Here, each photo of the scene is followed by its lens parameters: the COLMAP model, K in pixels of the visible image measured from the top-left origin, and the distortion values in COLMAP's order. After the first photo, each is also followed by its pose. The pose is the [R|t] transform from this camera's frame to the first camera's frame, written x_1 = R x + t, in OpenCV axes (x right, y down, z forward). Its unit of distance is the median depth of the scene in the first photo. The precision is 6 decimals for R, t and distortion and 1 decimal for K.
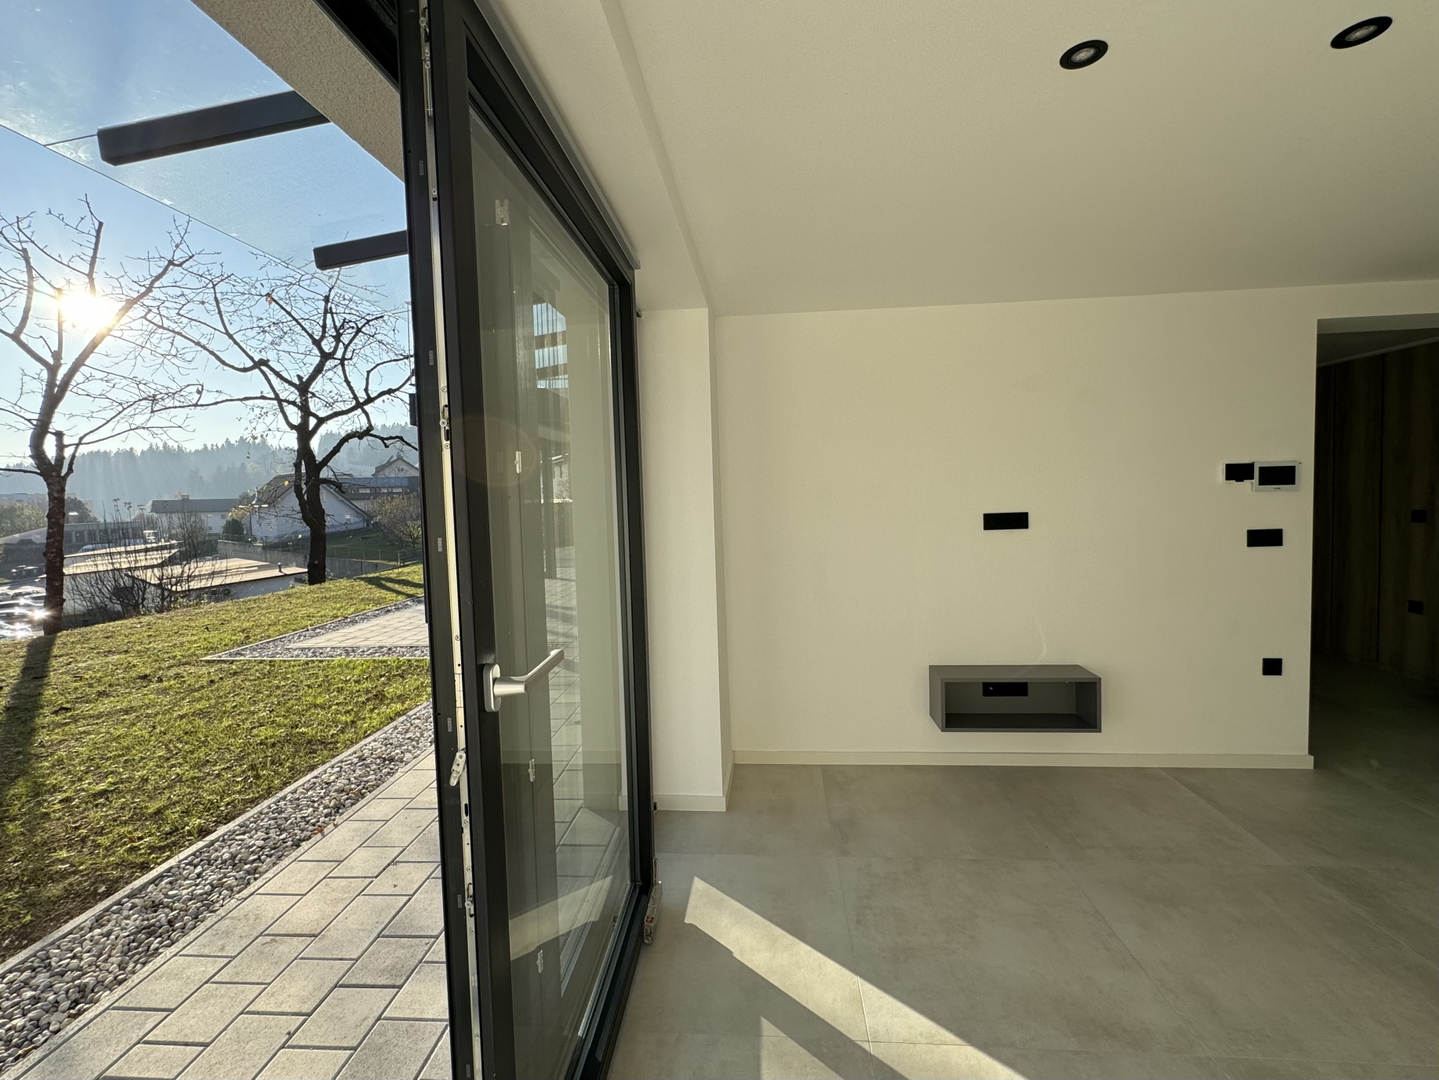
lens RADIAL K [[607.7, 0, 723.1], [0, 607.7, 528.2], [0, 0, 1]] dist [-0.001912, 0.000000]
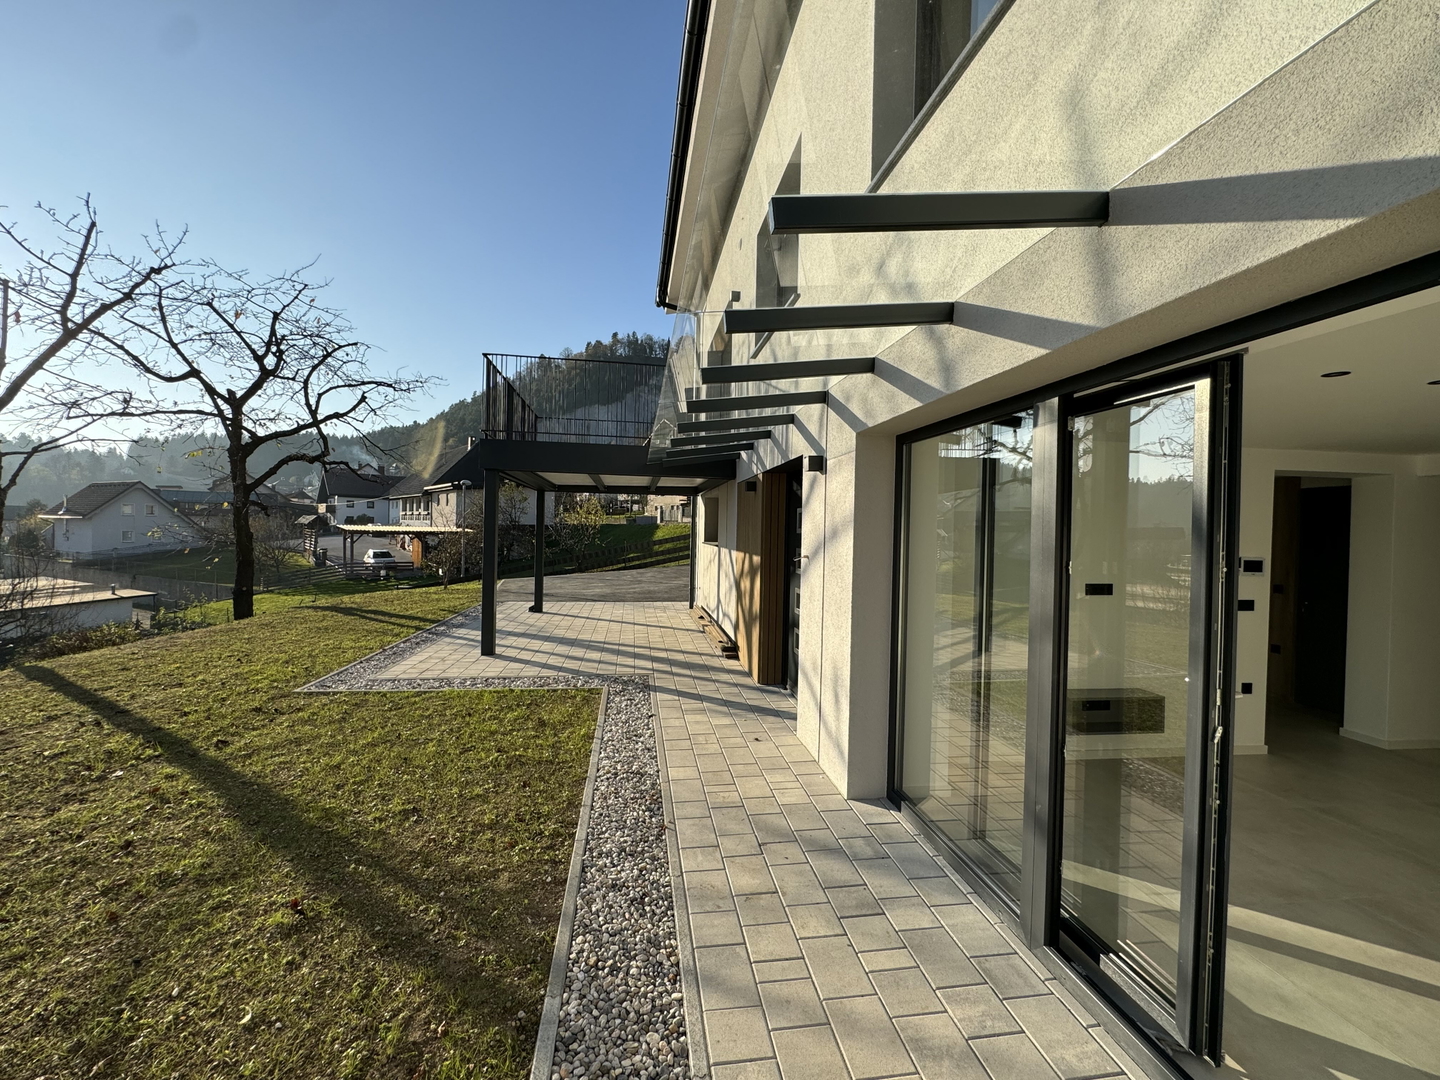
lens RADIAL K [[579.1, 0, 717.0], [0, 579.1, 544.3], [0, 0, 1]] dist [-0.002048, -0.000211]
pose [[0.976937, 0.044519, 0.208834, -0.219132], [-0.037447, 0.998587, -0.037700, -0.009911], [-0.210218, 0.029011, 0.977224, -0.050645]]
